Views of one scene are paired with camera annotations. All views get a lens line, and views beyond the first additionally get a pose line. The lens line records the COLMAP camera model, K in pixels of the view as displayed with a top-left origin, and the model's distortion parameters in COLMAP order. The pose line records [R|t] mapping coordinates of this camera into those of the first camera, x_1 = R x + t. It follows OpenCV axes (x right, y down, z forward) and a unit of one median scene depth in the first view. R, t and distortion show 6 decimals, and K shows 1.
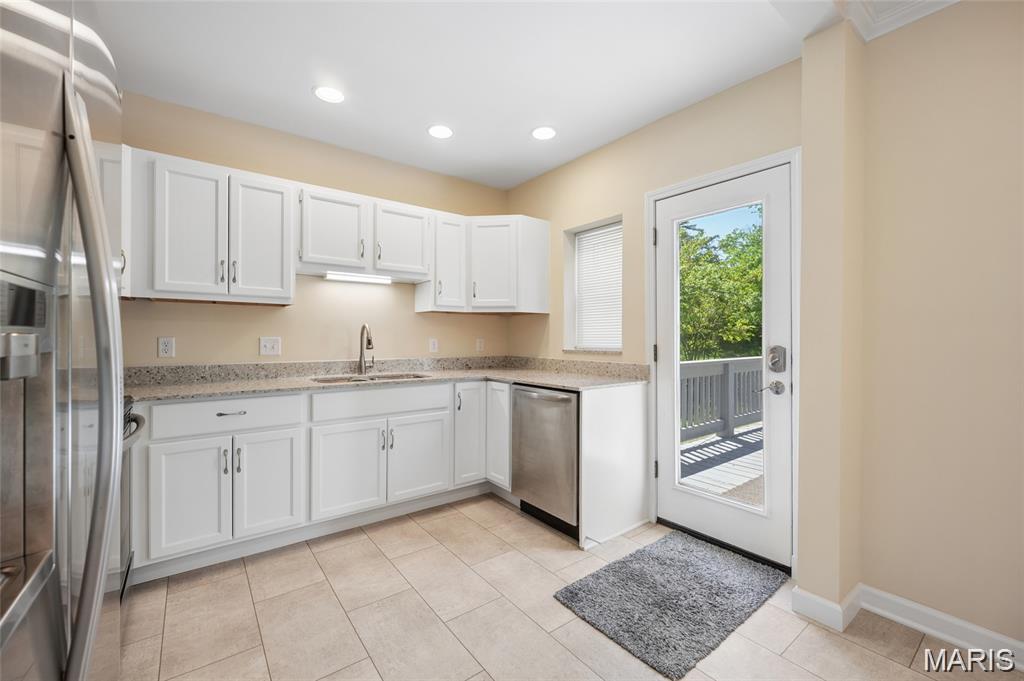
lens RADIAL K [[419.5, 0, 514.5], [0, 419.5, 337.4], [0, 0, 1]] dist [0.001062, -0.000182]
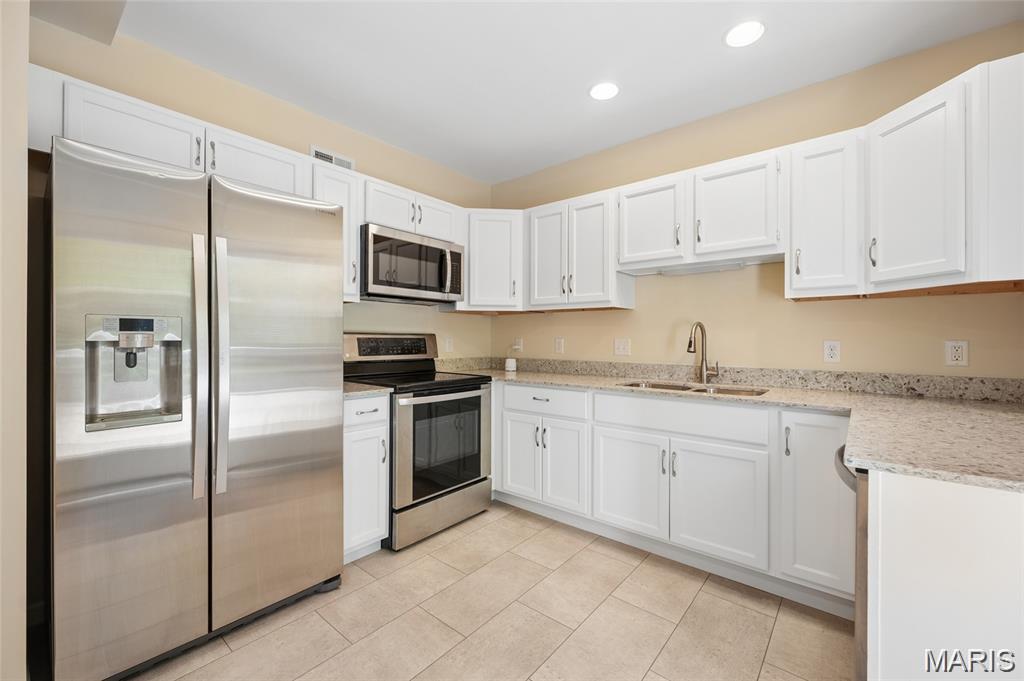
lens RADIAL K [[419.5, 0, 514.1], [0, 419.5, 339.8], [0, 0, 1]] dist [0.001062, -0.000182]
pose [[0.227119, -0.000761, -0.973867, 0.431977], [-0.004415, 0.999989, -0.001811, 0.006413], [0.973857, 0.004711, 0.227113, 0.528584]]
